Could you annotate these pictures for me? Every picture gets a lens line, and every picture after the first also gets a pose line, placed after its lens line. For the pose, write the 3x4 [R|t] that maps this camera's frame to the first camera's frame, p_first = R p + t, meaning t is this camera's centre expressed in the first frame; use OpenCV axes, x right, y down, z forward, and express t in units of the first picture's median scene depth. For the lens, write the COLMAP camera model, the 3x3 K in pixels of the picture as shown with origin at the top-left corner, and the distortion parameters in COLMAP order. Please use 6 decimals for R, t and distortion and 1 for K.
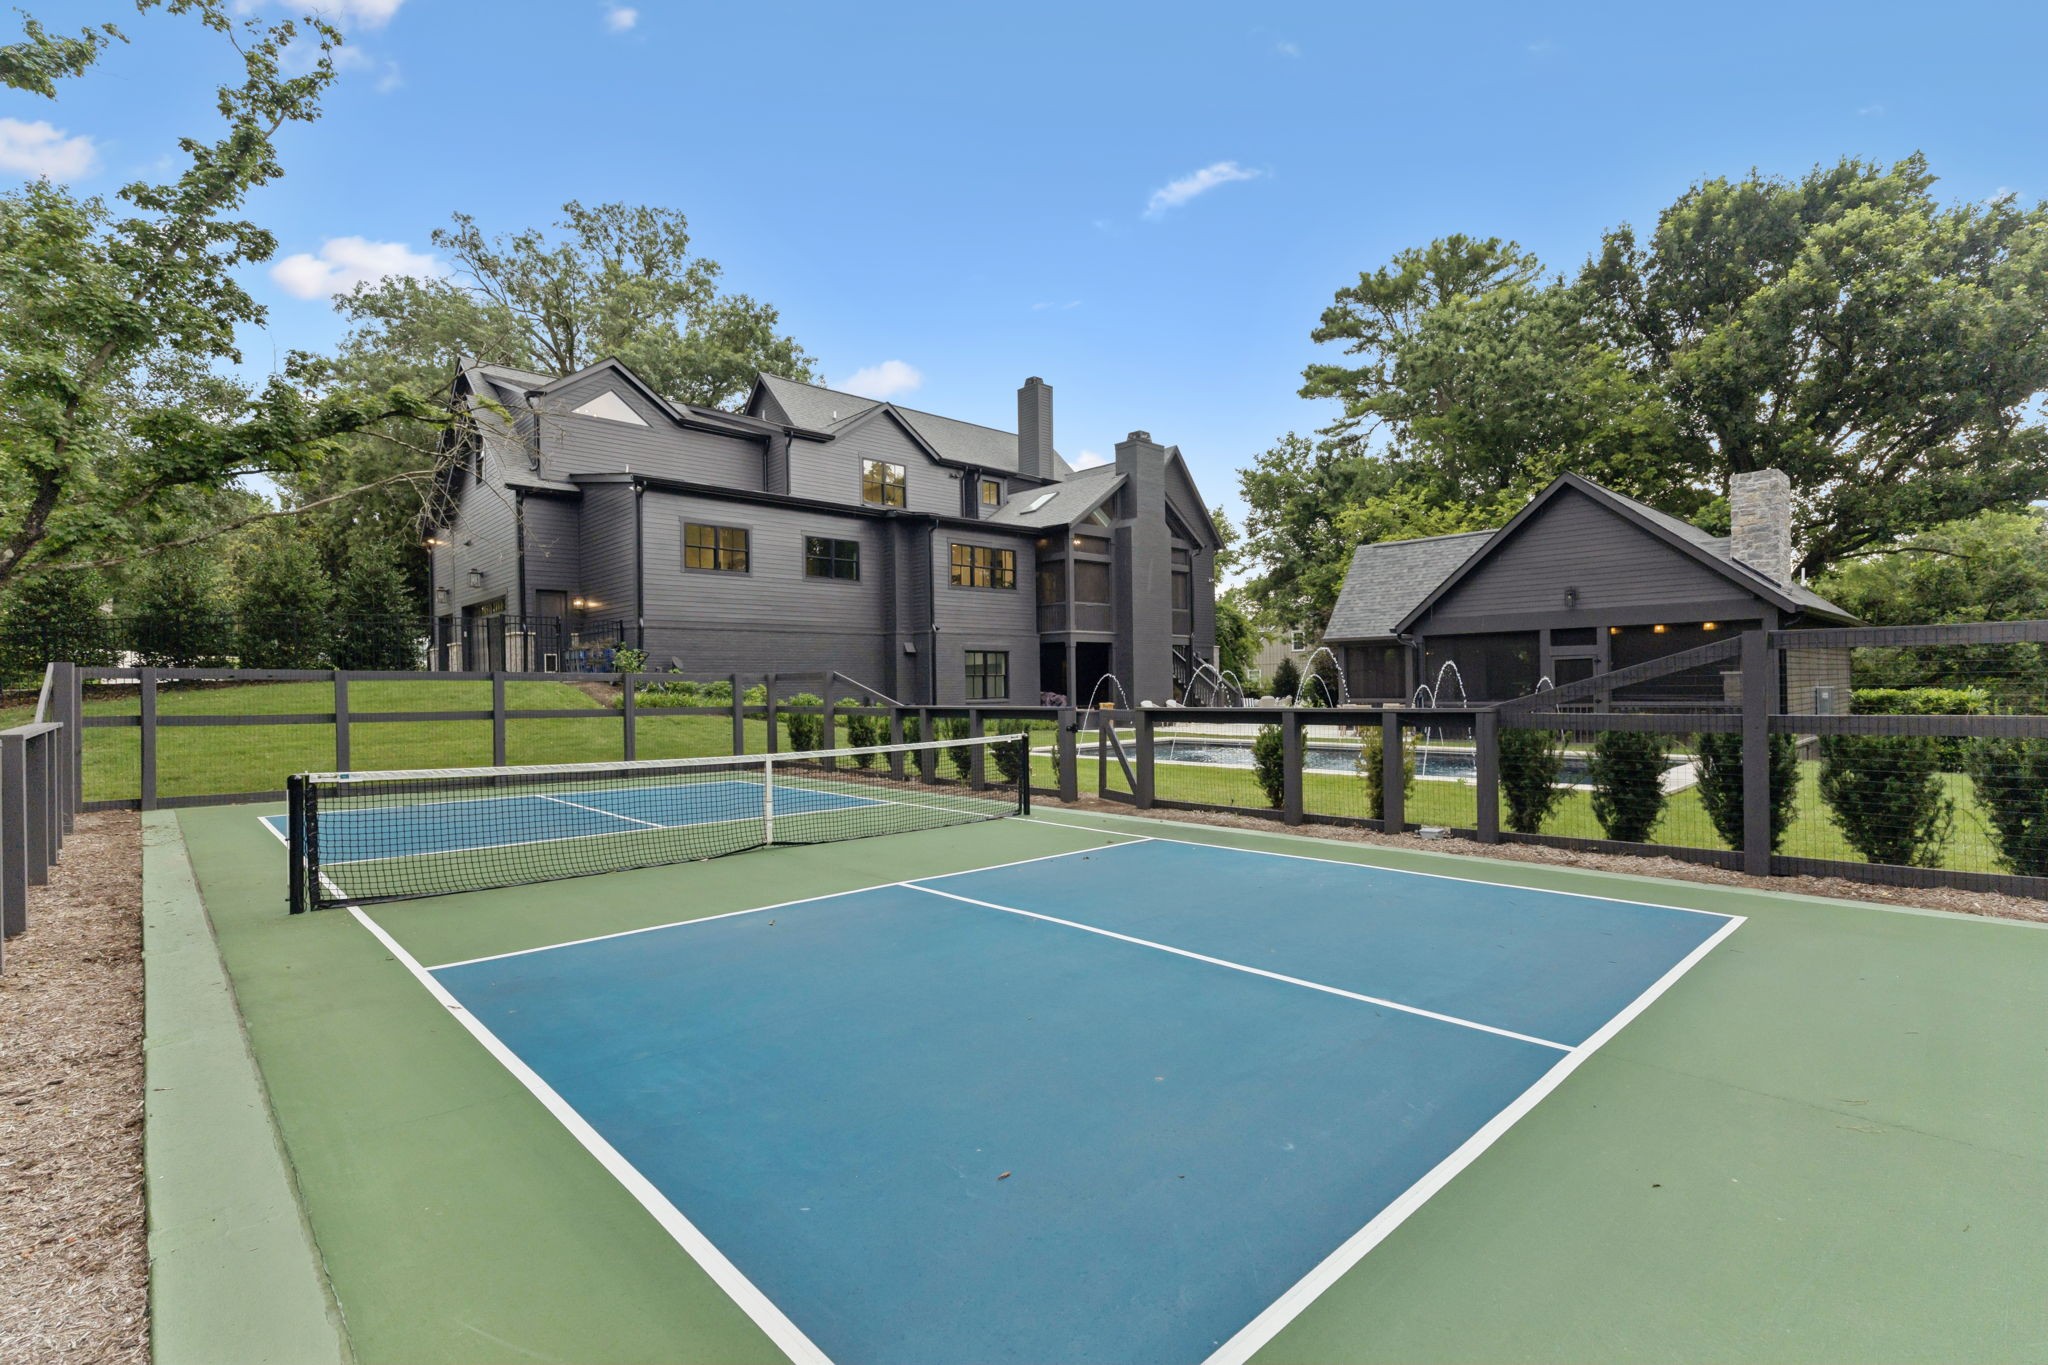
lens RADIAL K [[946.6, 0, 1023.3], [0, 946.6, 682.0], [0, 0, 1]] dist [0.012576, 0.000161]
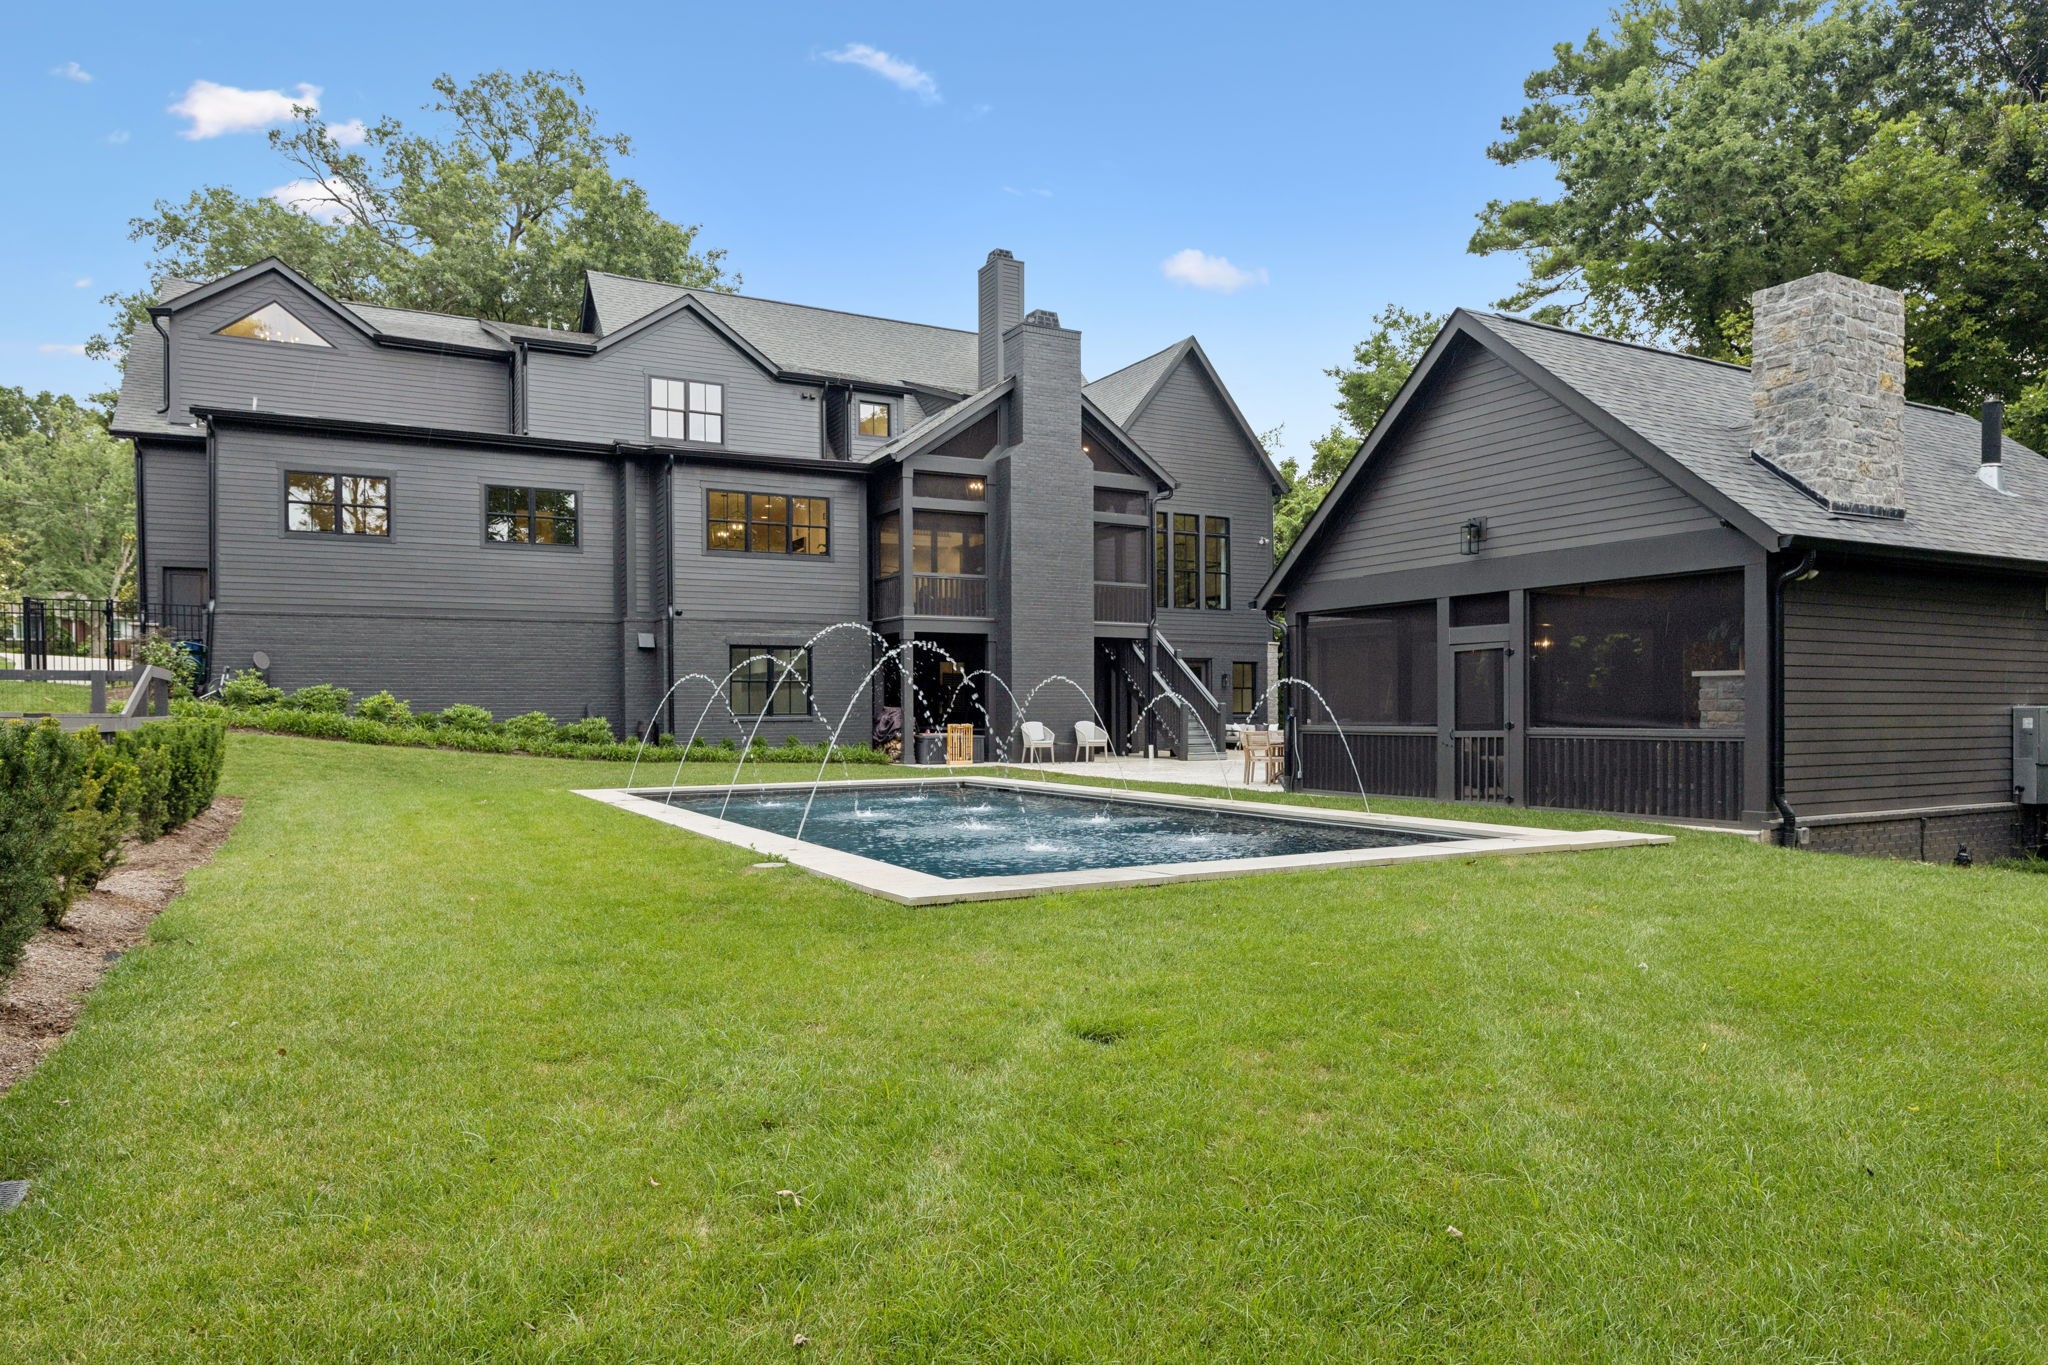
lens RADIAL K [[1272.0, 0, 1024.6], [0, 1272.0, 732.0], [0, 0, 1]] dist [-0.013650, 0.001524]
pose [[0.967692, 0.013282, -0.251784, 0.321287], [-0.007691, 0.999702, 0.023177, 0.005454], [0.252017, -0.020492, 0.967506, 0.137969]]
